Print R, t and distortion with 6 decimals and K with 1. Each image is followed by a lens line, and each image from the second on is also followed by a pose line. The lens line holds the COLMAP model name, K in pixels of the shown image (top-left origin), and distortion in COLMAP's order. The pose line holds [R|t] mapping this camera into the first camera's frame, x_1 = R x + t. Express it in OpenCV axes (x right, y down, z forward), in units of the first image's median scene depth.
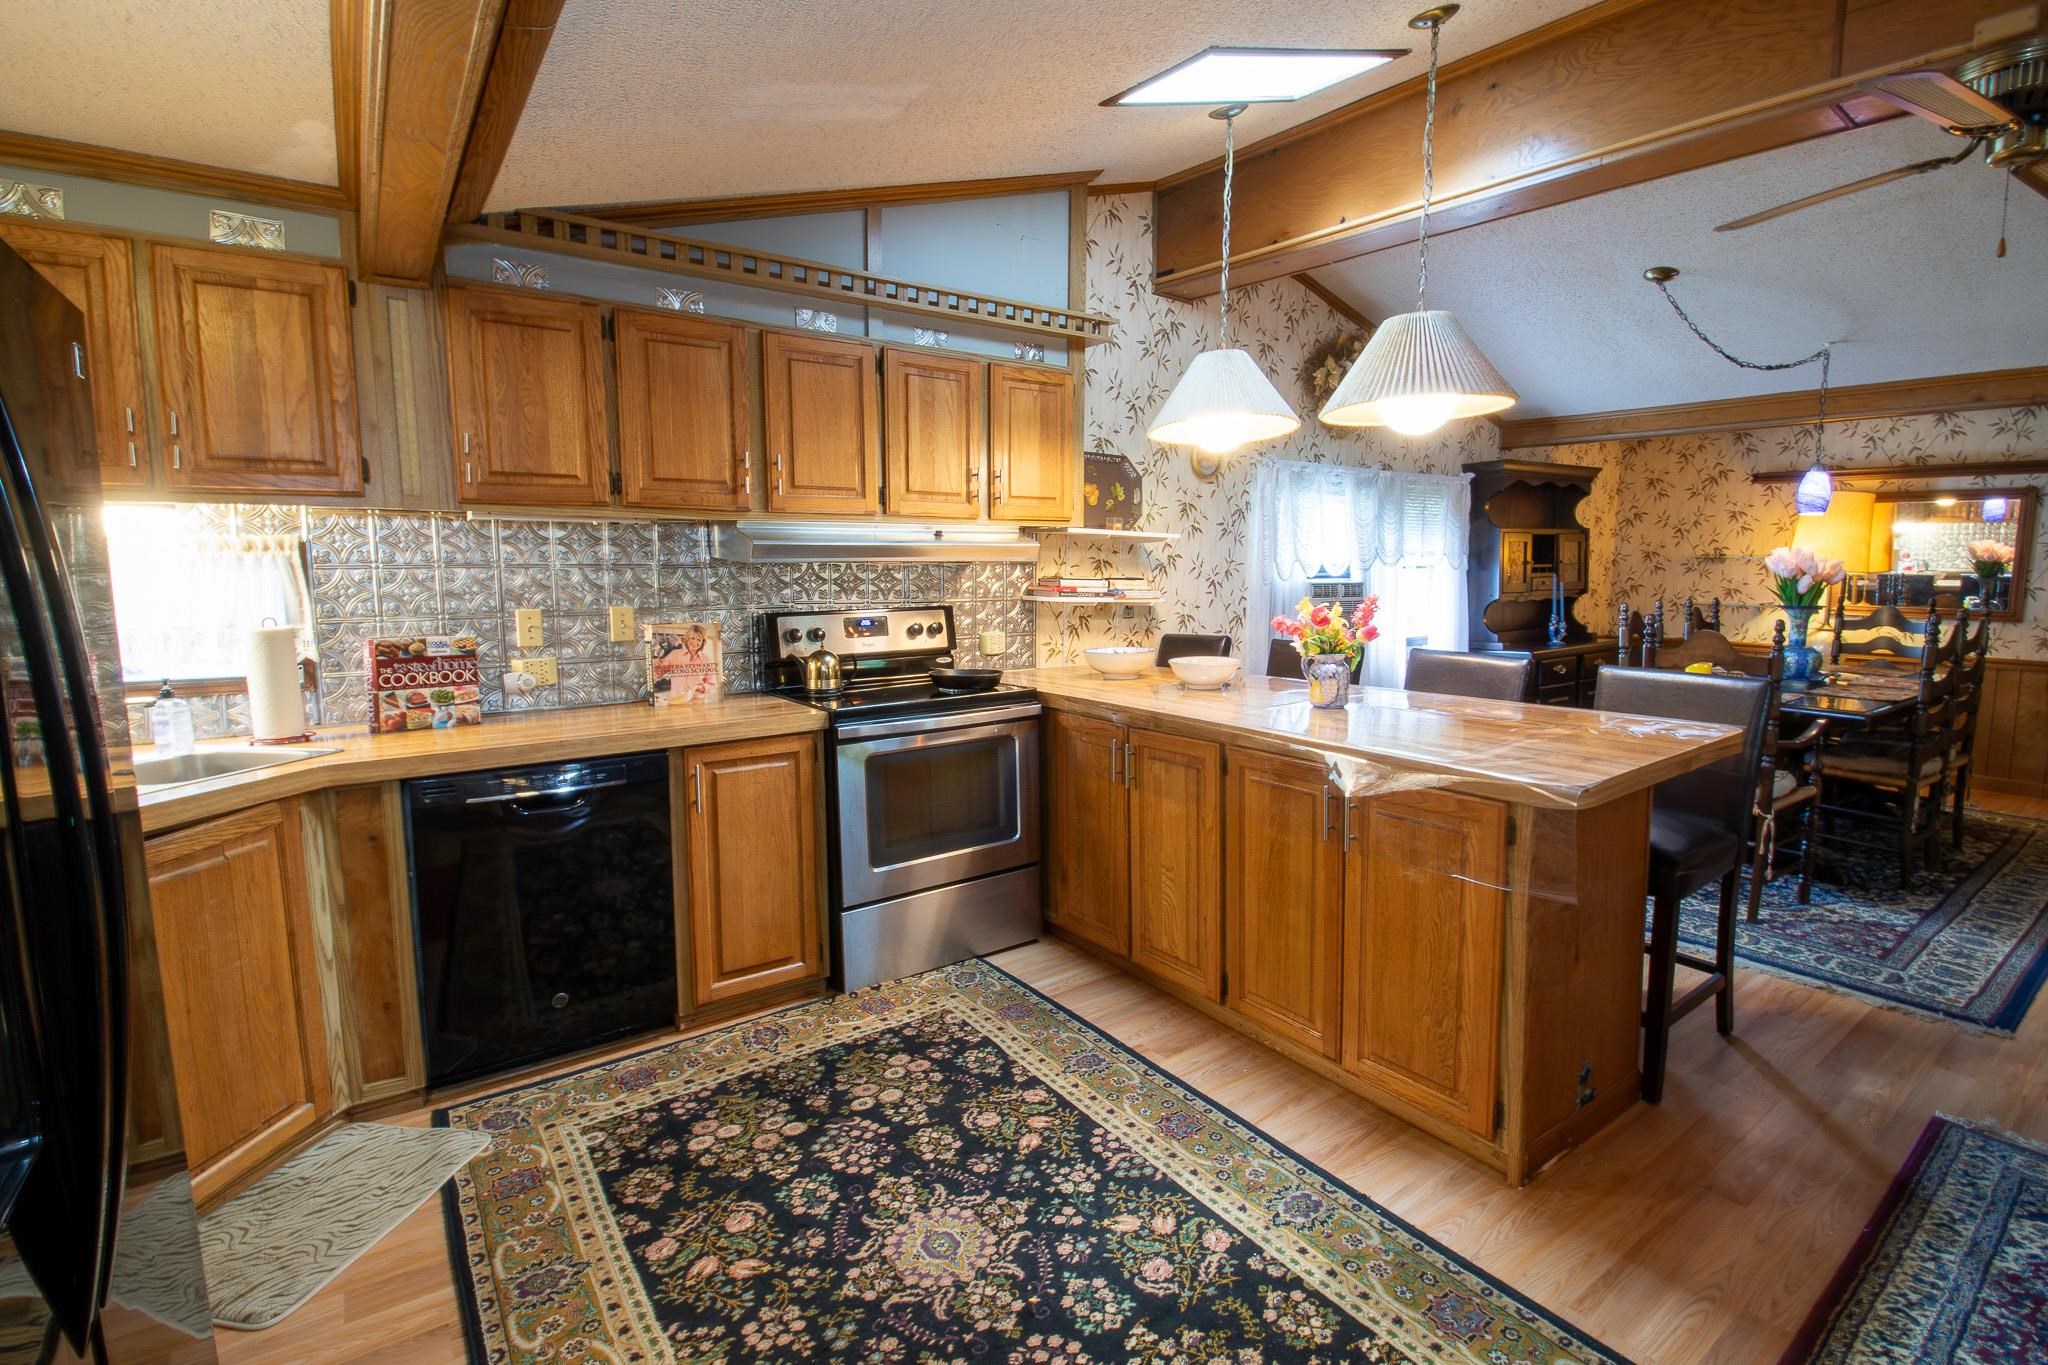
lens RADIAL K [[945.9, 0, 1051.2], [0, 945.9, 663.7], [0, 0, 1]] dist [-0.000846, -0.011846]
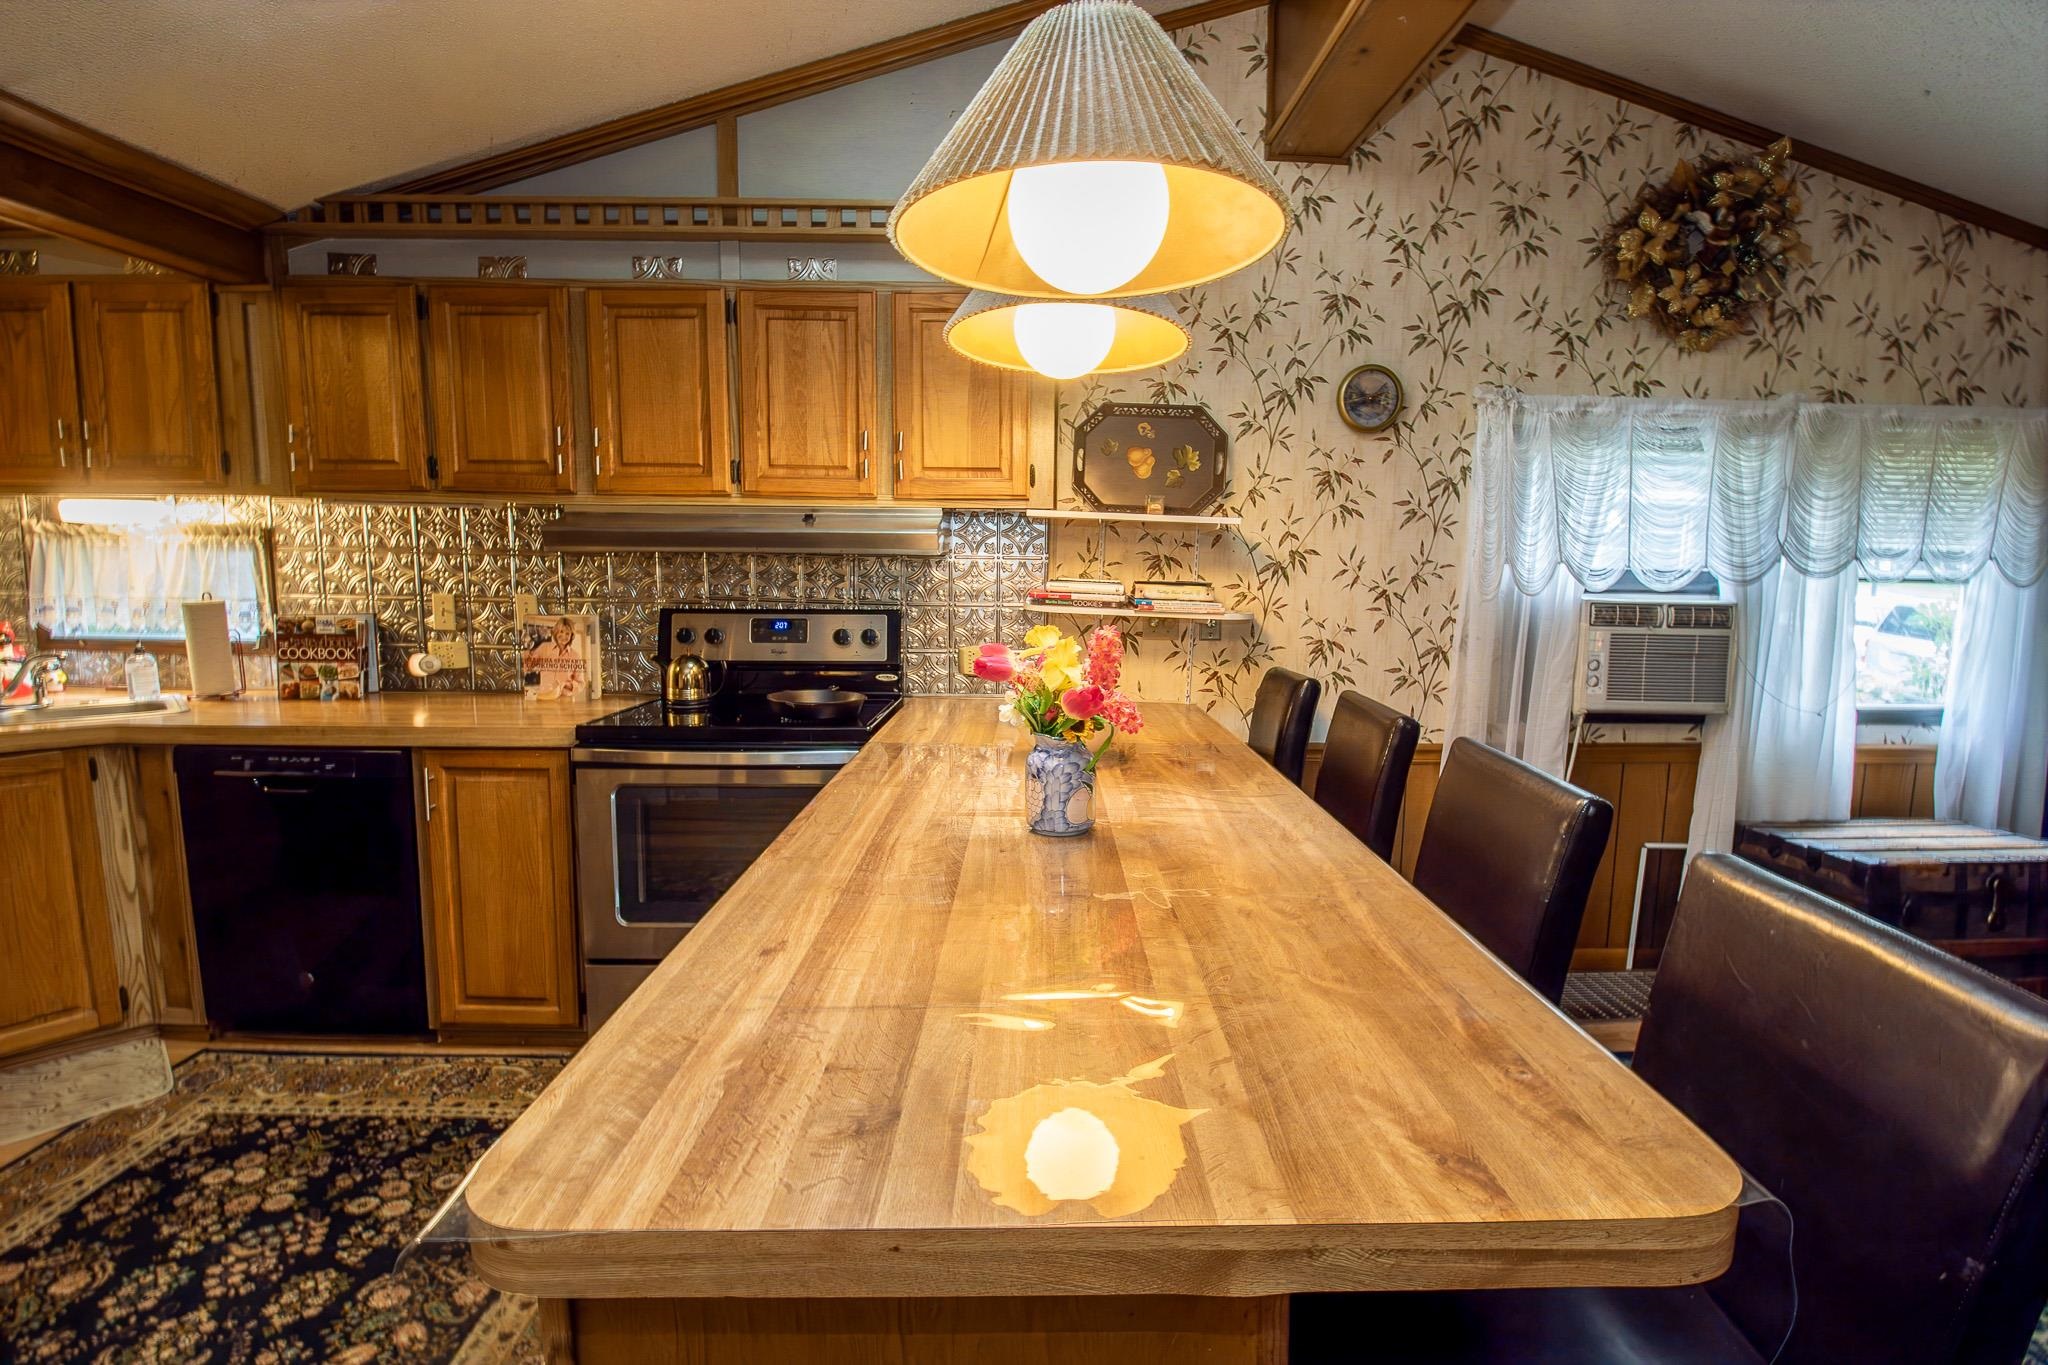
lens RADIAL K [[945.9, 0, 1033.5], [0, 945.9, 667.7], [0, 0, 1]] dist [-0.000846, -0.011846]
pose [[0.807221, 0.078016, -0.585071, 0.617684], [-0.077510, 0.996654, 0.025956, -0.058059], [0.585138, 0.024396, 0.810567, 0.579502]]
